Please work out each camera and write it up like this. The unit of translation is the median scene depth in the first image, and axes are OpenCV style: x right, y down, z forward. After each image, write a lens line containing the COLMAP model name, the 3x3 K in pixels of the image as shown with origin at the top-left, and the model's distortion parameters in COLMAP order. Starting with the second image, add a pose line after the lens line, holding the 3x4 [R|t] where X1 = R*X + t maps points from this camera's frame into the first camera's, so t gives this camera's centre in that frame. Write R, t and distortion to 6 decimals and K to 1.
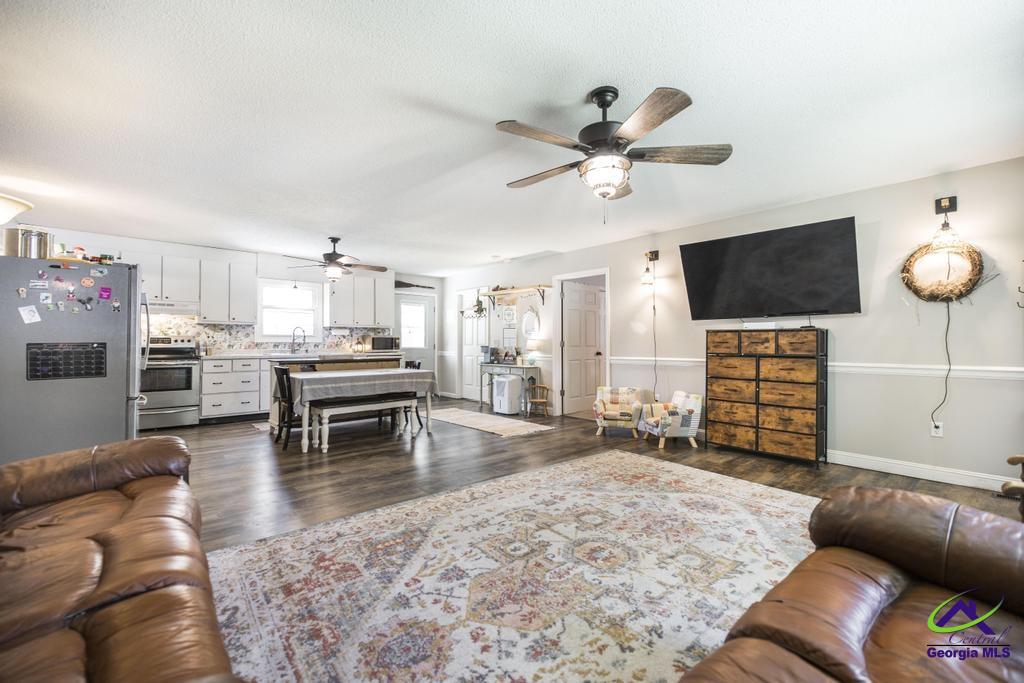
lens RADIAL K [[431.8, 0, 521.4], [0, 431.8, 339.8], [0, 0, 1]] dist [0.001011, -0.000406]
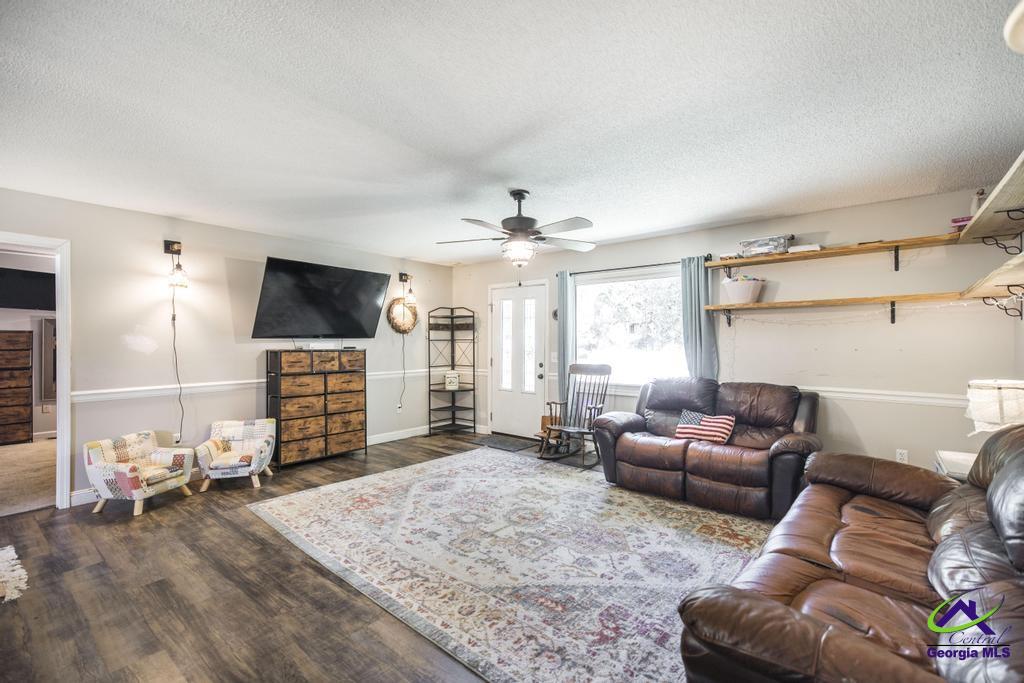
lens RADIAL K [[431.8, 0, 520.6], [0, 431.8, 341.8], [0, 0, 1]] dist [0.001011, -0.000406]
pose [[-0.142160, 0.002121, 0.989841, -0.849145], [-0.006567, 0.999974, -0.003086, -0.057360], [-0.989822, -0.006939, -0.142142, 0.843796]]
